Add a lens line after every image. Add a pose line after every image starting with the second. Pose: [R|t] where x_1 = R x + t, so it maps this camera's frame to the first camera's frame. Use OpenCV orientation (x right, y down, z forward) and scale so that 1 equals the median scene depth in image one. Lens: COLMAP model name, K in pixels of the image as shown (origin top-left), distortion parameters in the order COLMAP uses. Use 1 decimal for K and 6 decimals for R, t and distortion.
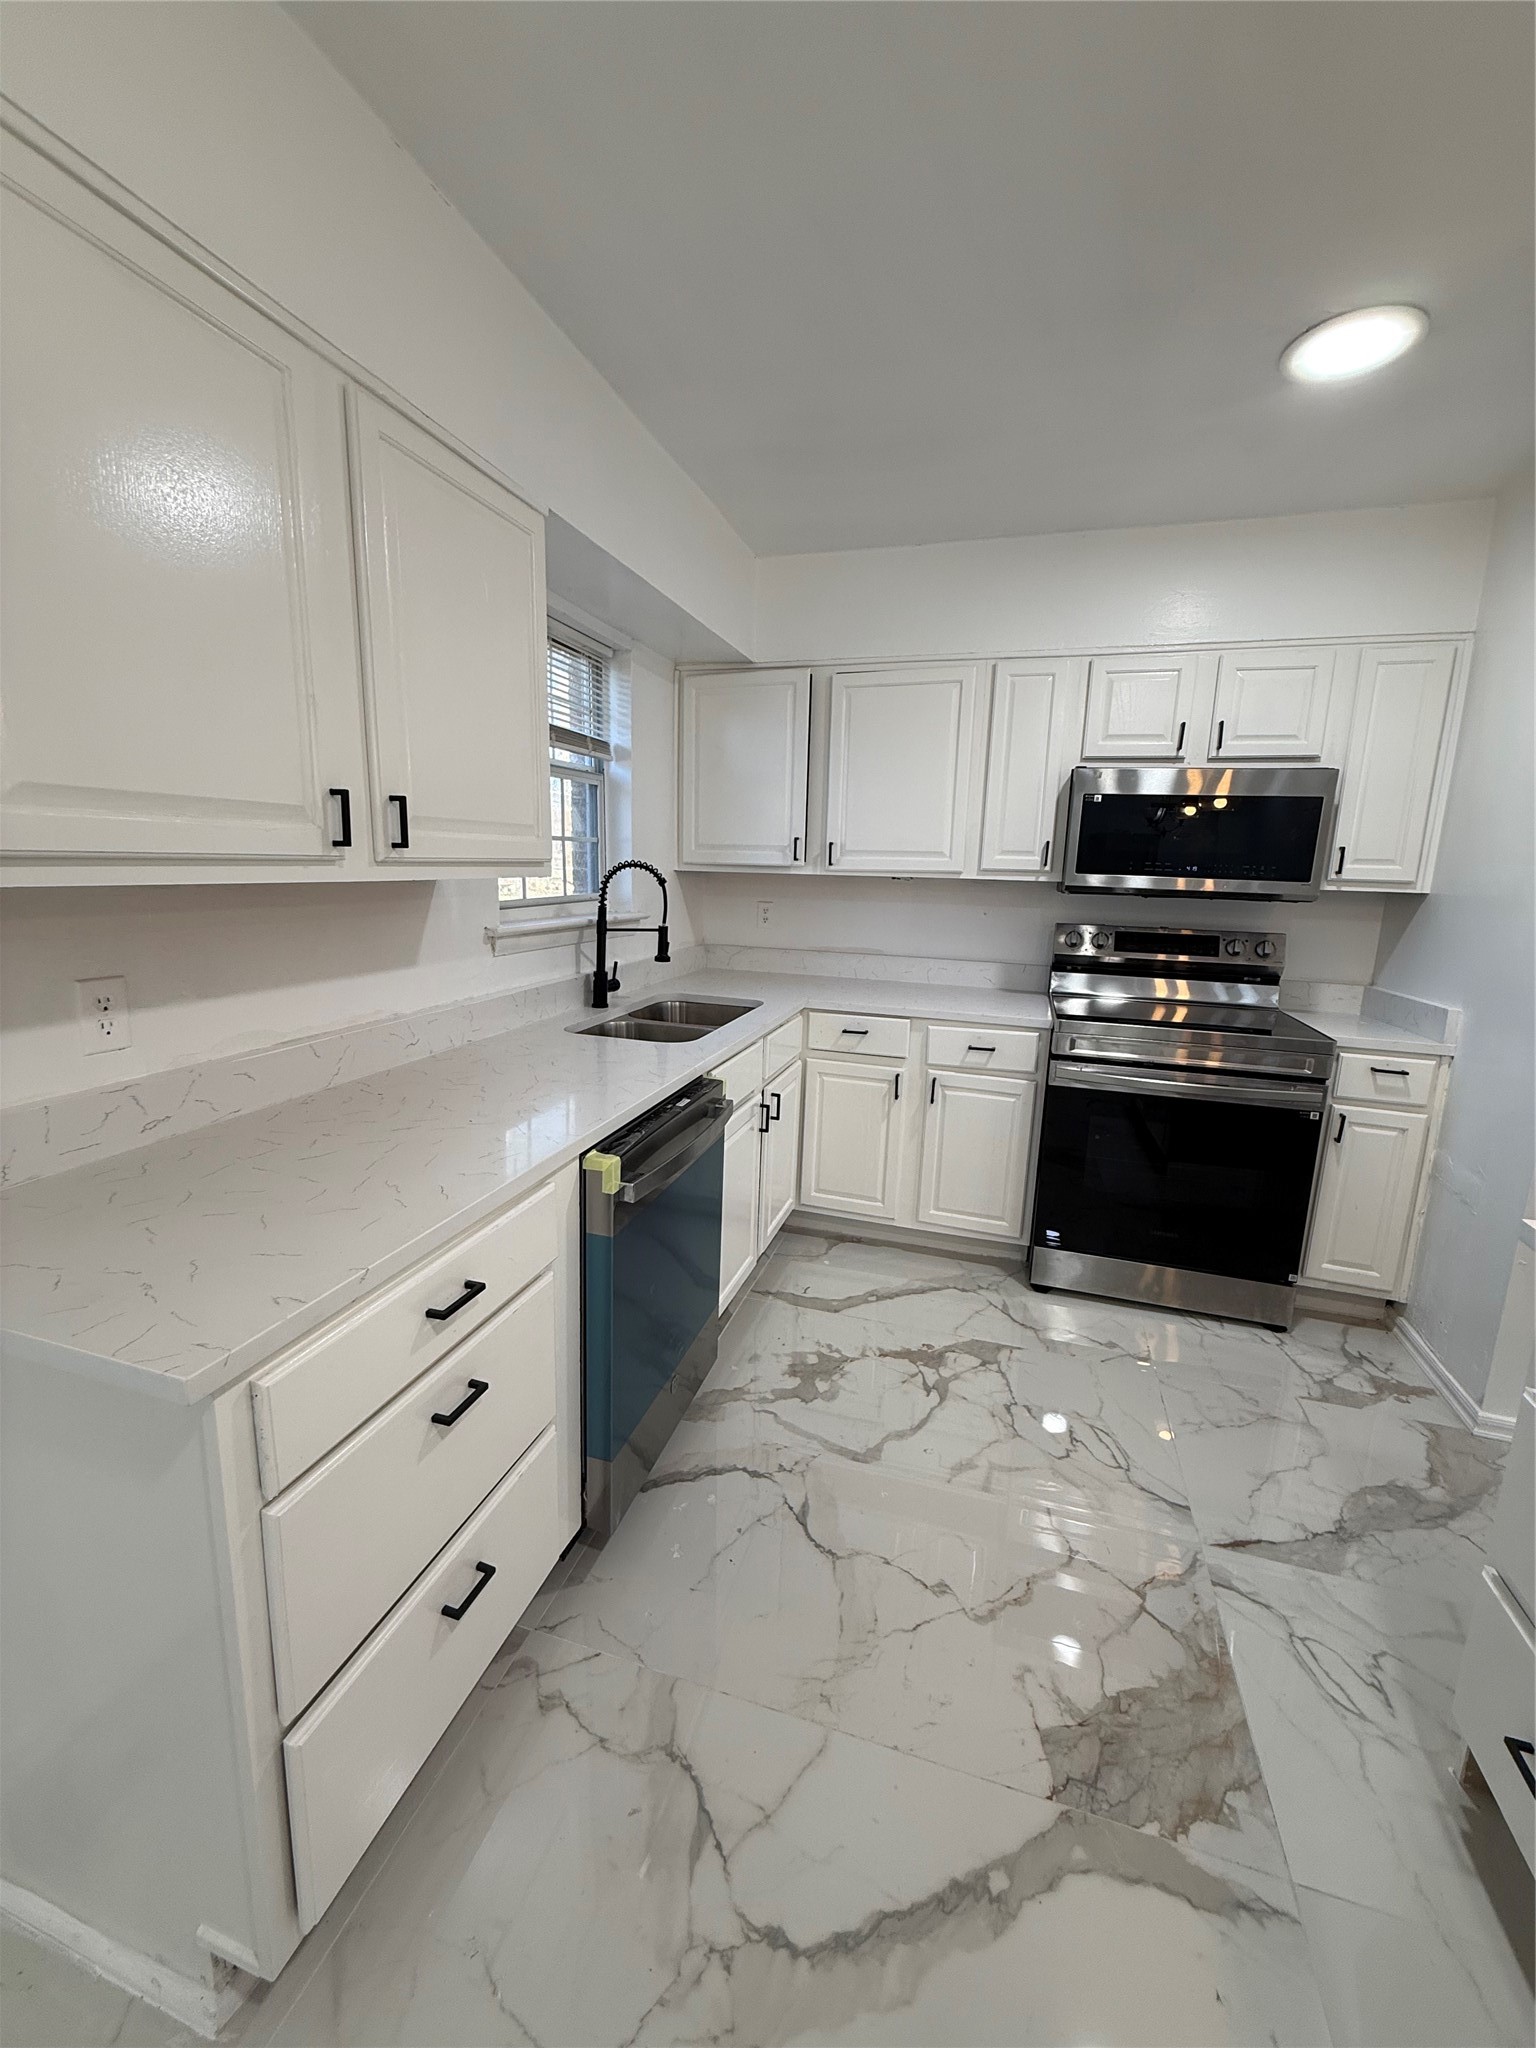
lens RADIAL K [[816.0, 0, 768.9], [0, 816.0, 1014.1], [0, 0, 1]] dist [-0.000100, 0.000485]
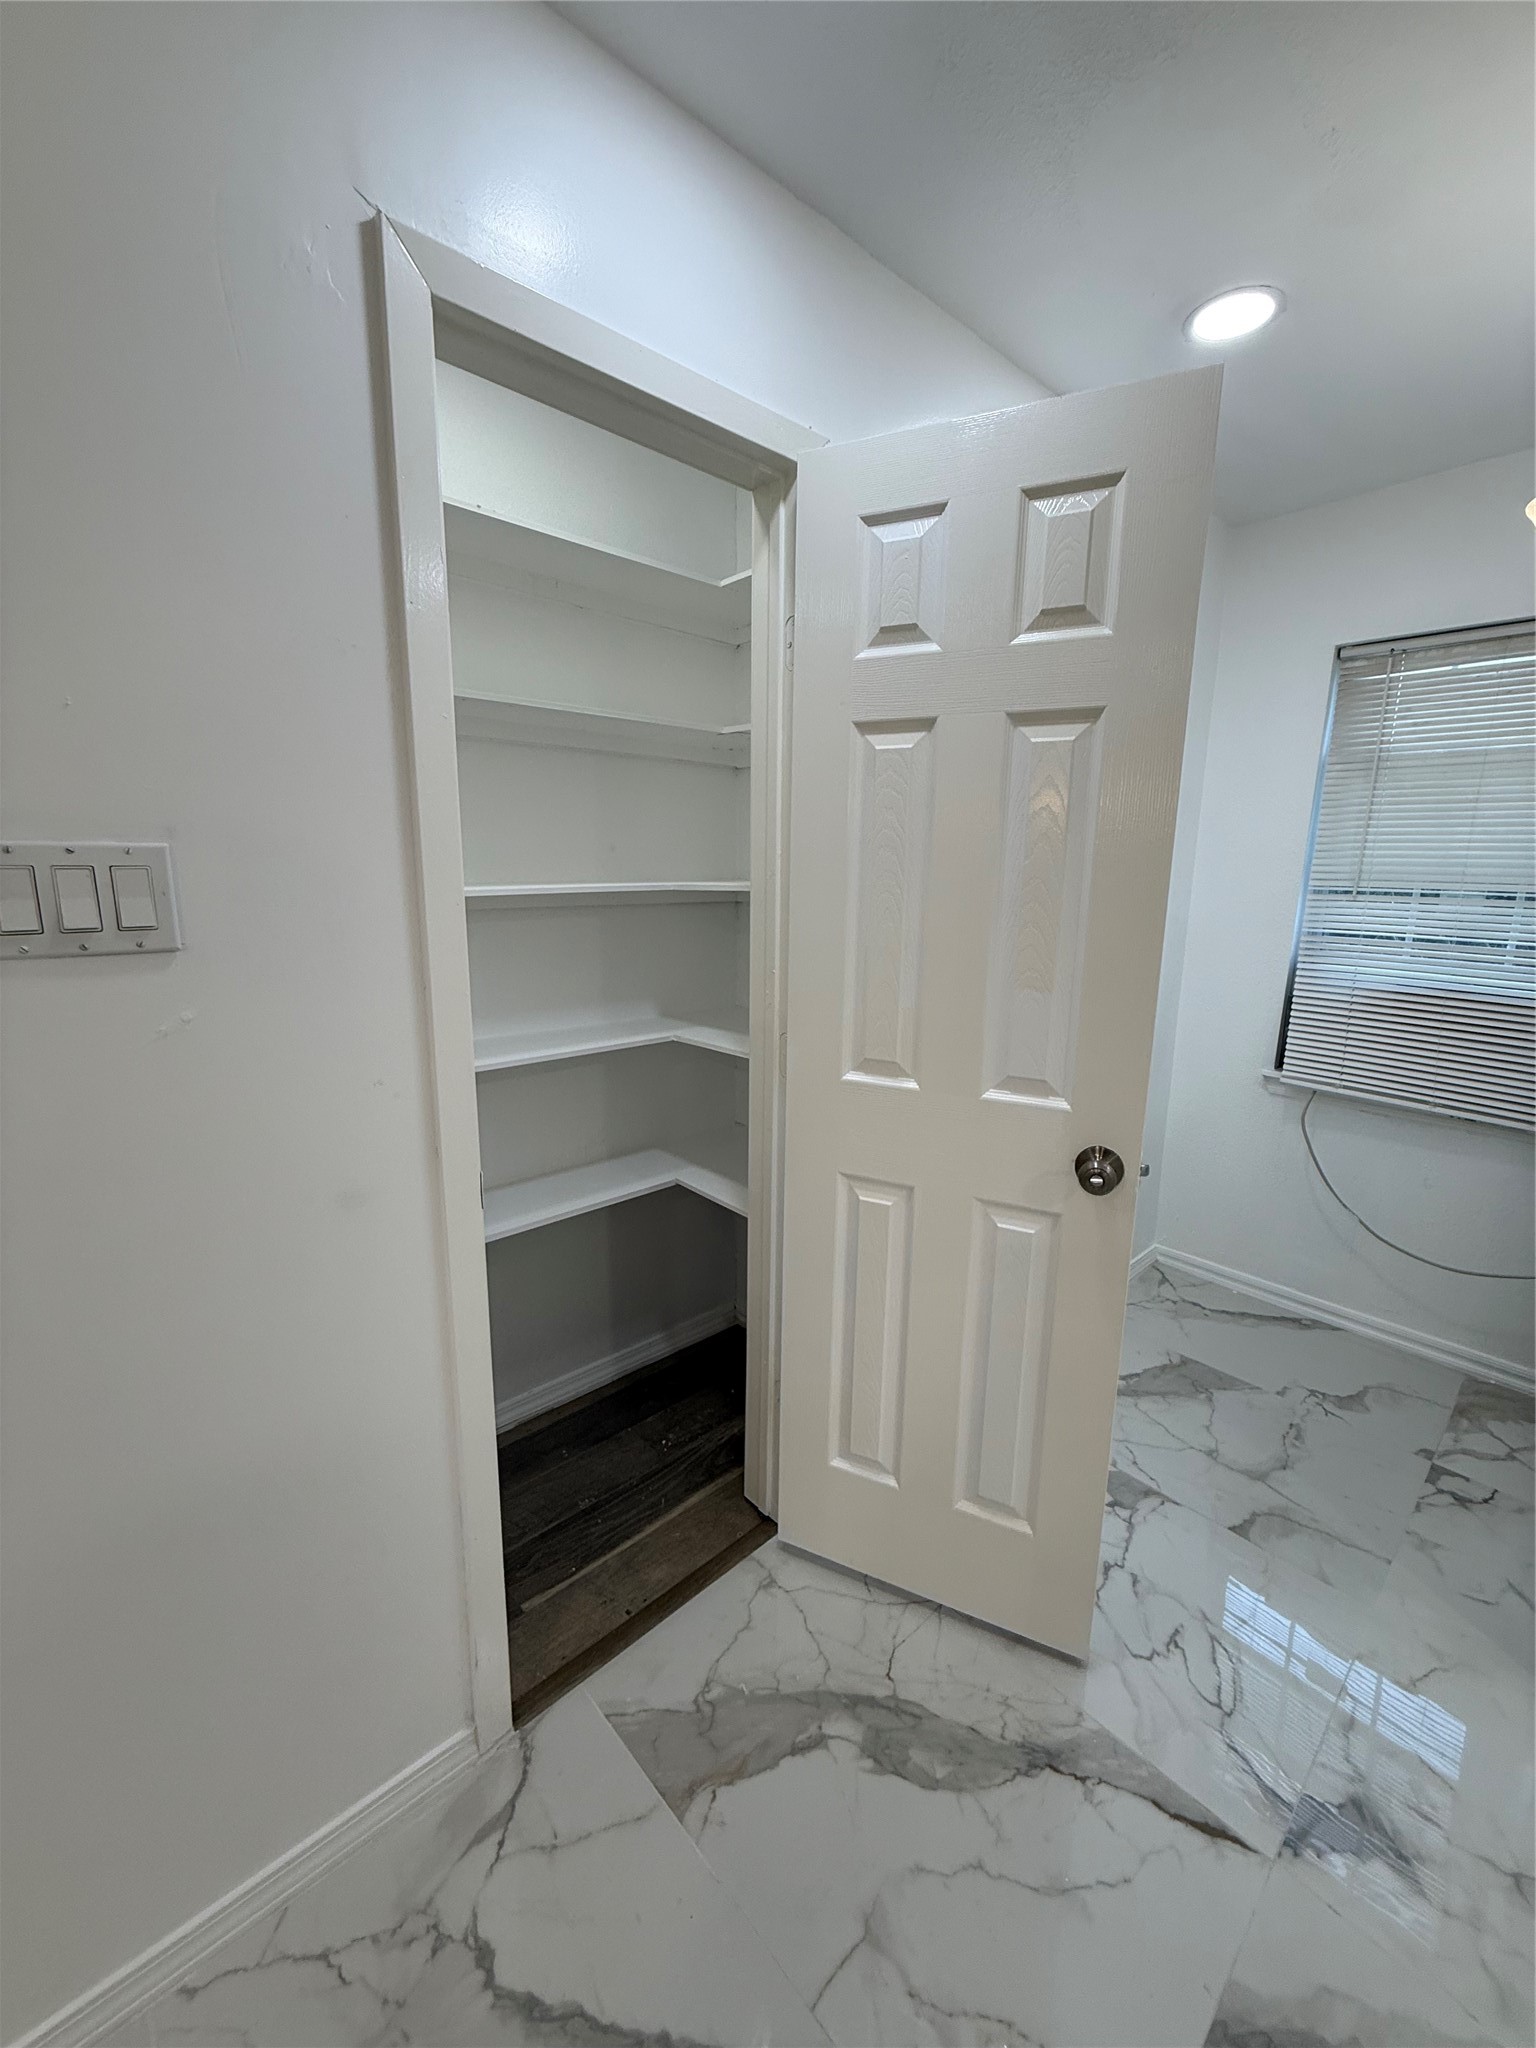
lens RADIAL K [[816.0, 0, 760.3], [0, 816.0, 1022.0], [0, 0, 1]] dist [-0.000100, 0.000485]
pose [[-0.859481, -0.126128, 0.495363, 0.473356], [0.075084, 0.927419, 0.366411, -0.215726], [-0.505623, 0.352117, -0.787628, 1.101726]]
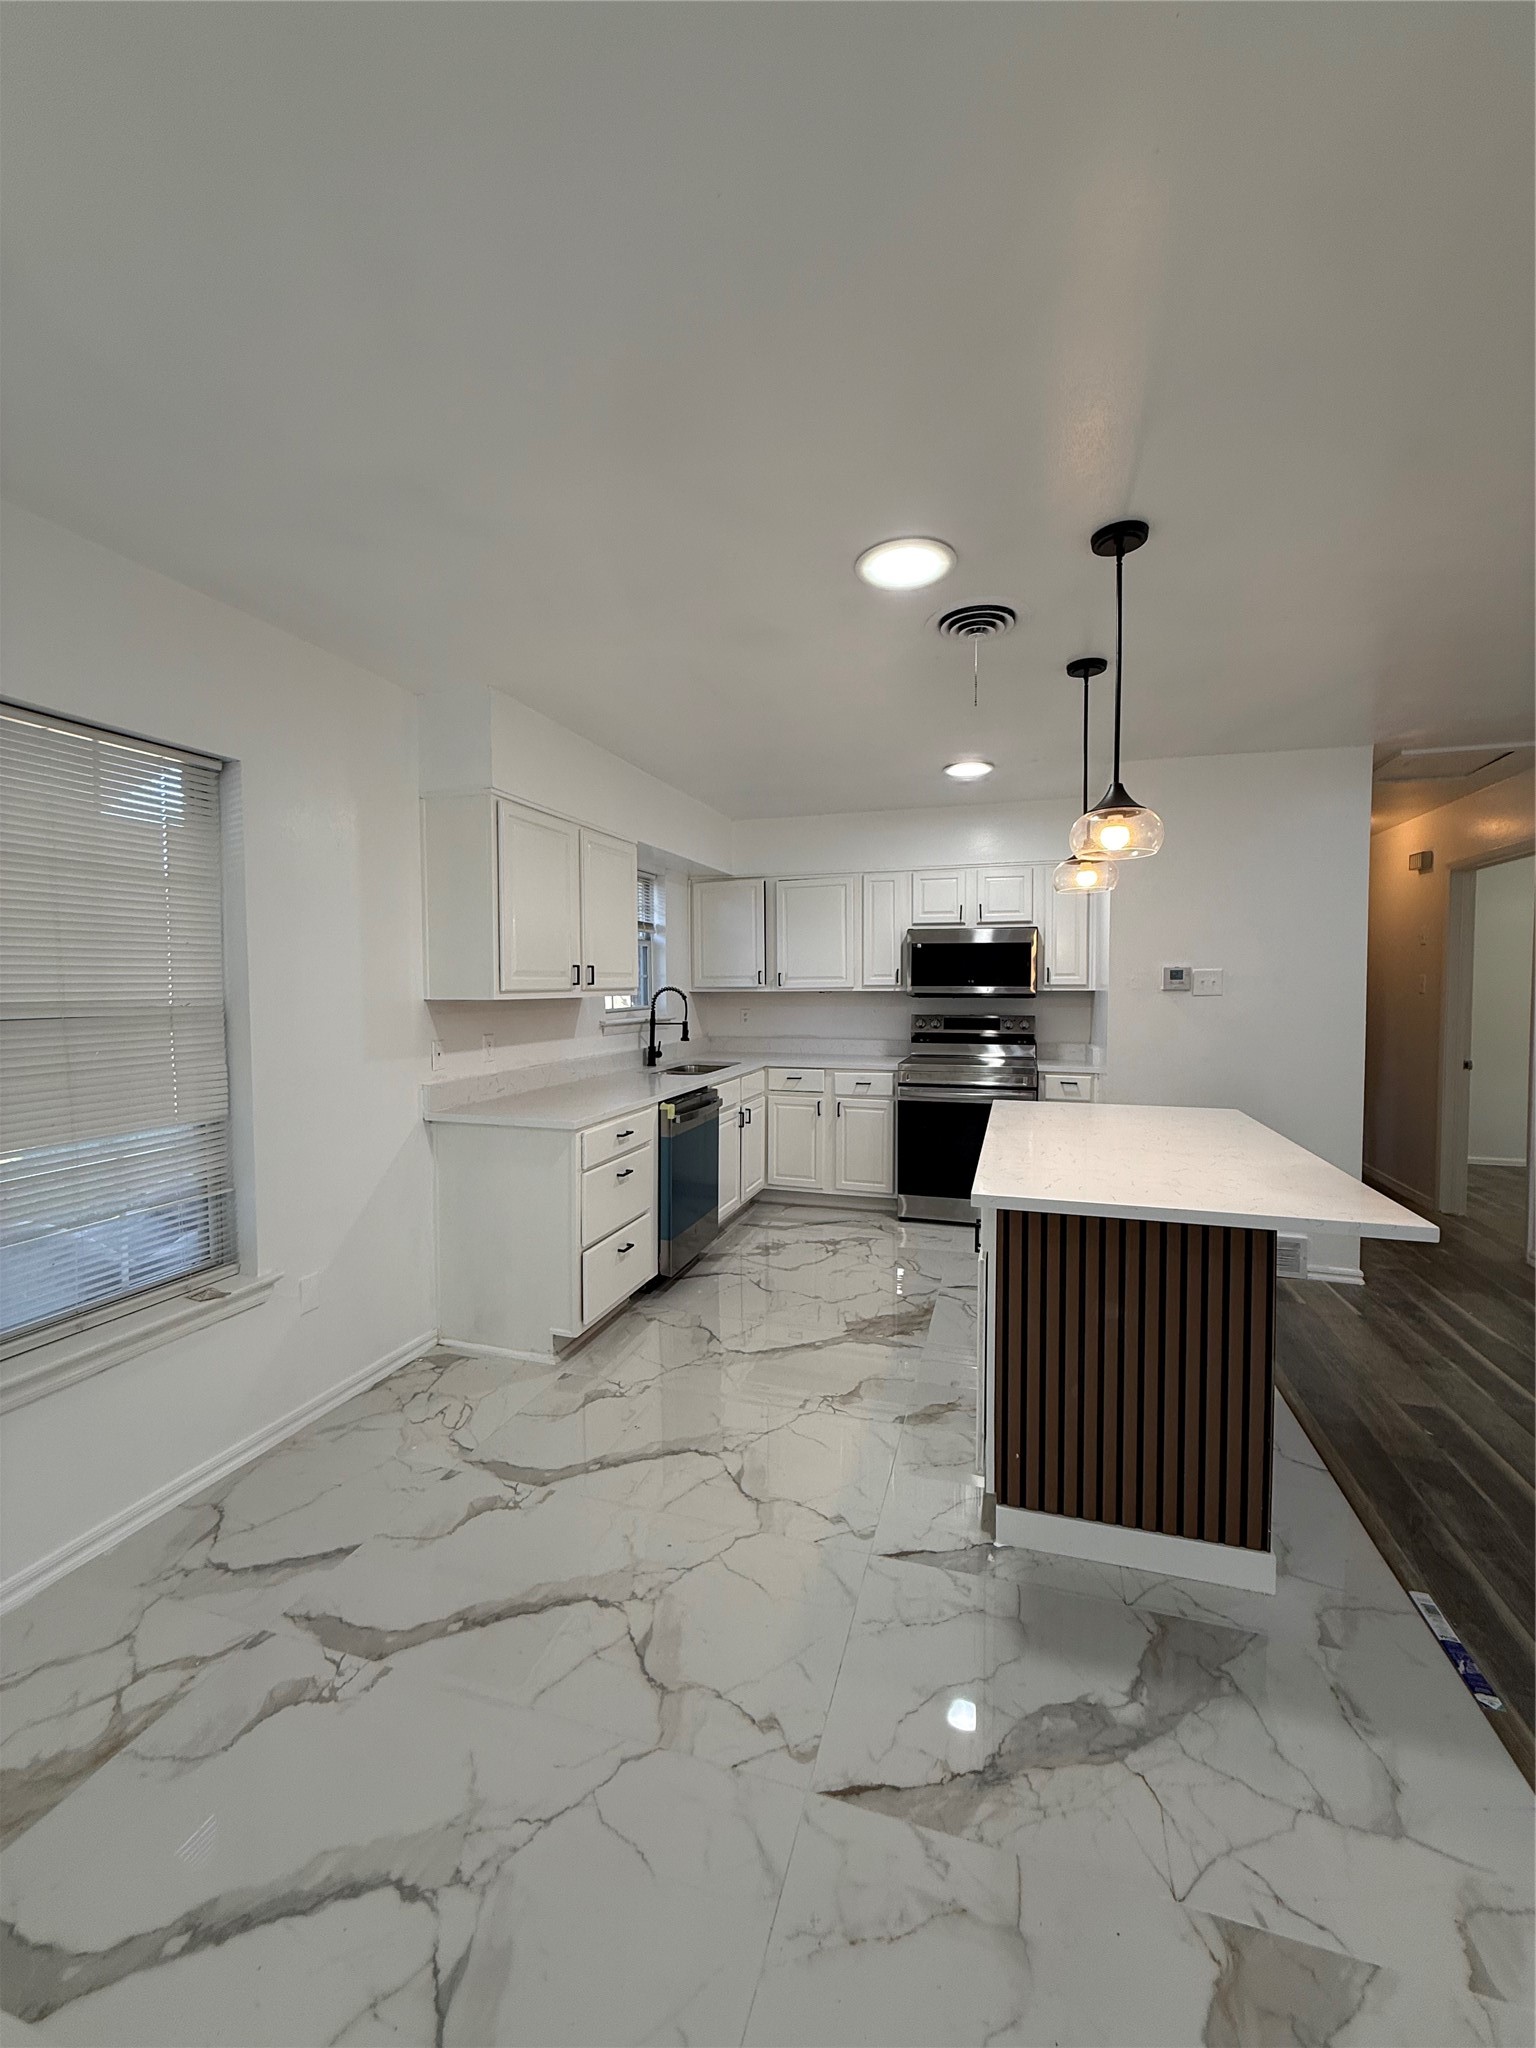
lens RADIAL K [[816.0, 0, 770.8], [0, 816.0, 1014.7], [0, 0, 1]] dist [-0.000100, 0.000485]
pose [[0.999481, -0.032011, -0.003486, 0.078433], [0.031148, 0.988591, -0.147371, 0.172956], [0.008164, 0.147186, 0.989075, -0.918612]]
